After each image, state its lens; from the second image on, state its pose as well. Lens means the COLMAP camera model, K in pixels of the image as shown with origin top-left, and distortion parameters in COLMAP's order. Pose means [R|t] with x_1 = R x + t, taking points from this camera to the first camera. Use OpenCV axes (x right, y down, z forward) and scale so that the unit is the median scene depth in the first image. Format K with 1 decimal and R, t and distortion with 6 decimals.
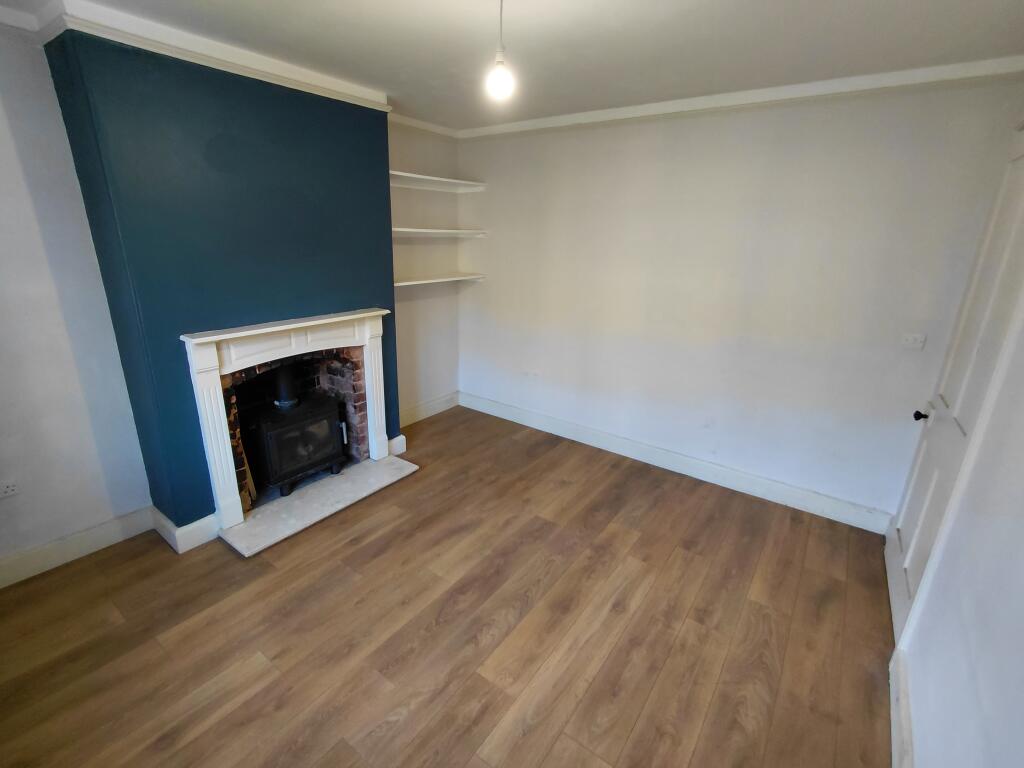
lens RADIAL K [[475.4, 0, 495.4], [0, 475.4, 374.8], [0, 0, 1]] dist [0.000493, -0.000106]
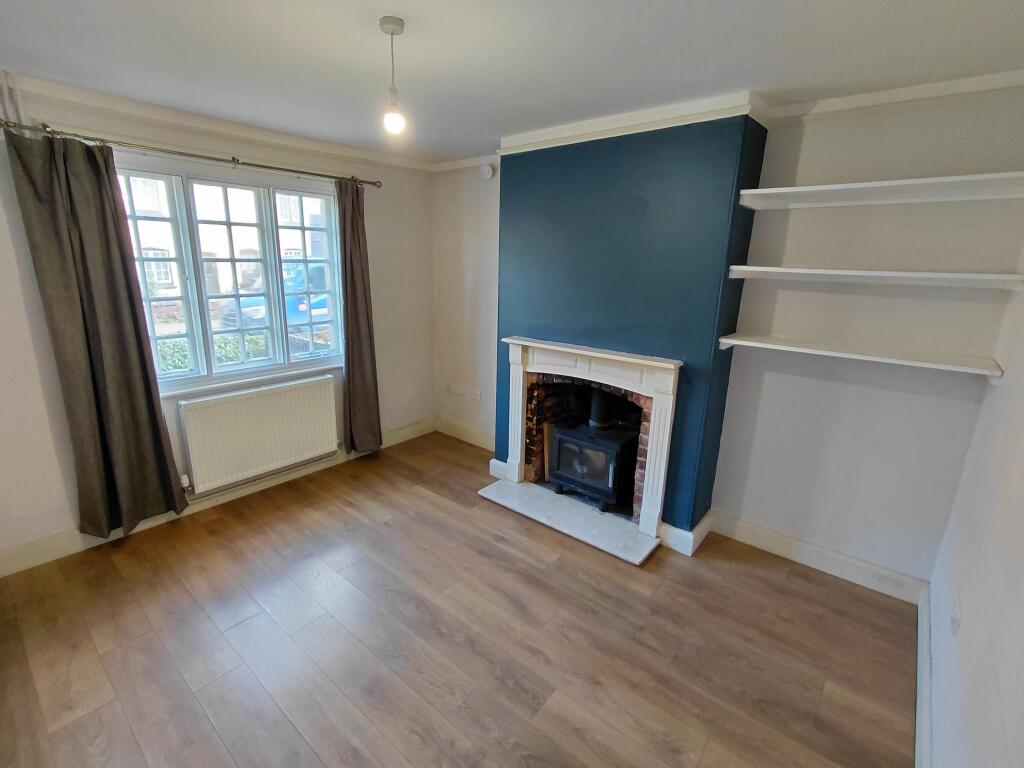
lens RADIAL K [[475.4, 0, 499.0], [0, 475.4, 384.2], [0, 0, 1]] dist [0.000493, -0.000106]
pose [[-0.057637, 0.242000, -0.968563, 0.663636], [-0.310260, 0.917793, 0.247778, -0.245672], [0.948903, 0.314788, 0.022184, 0.815785]]
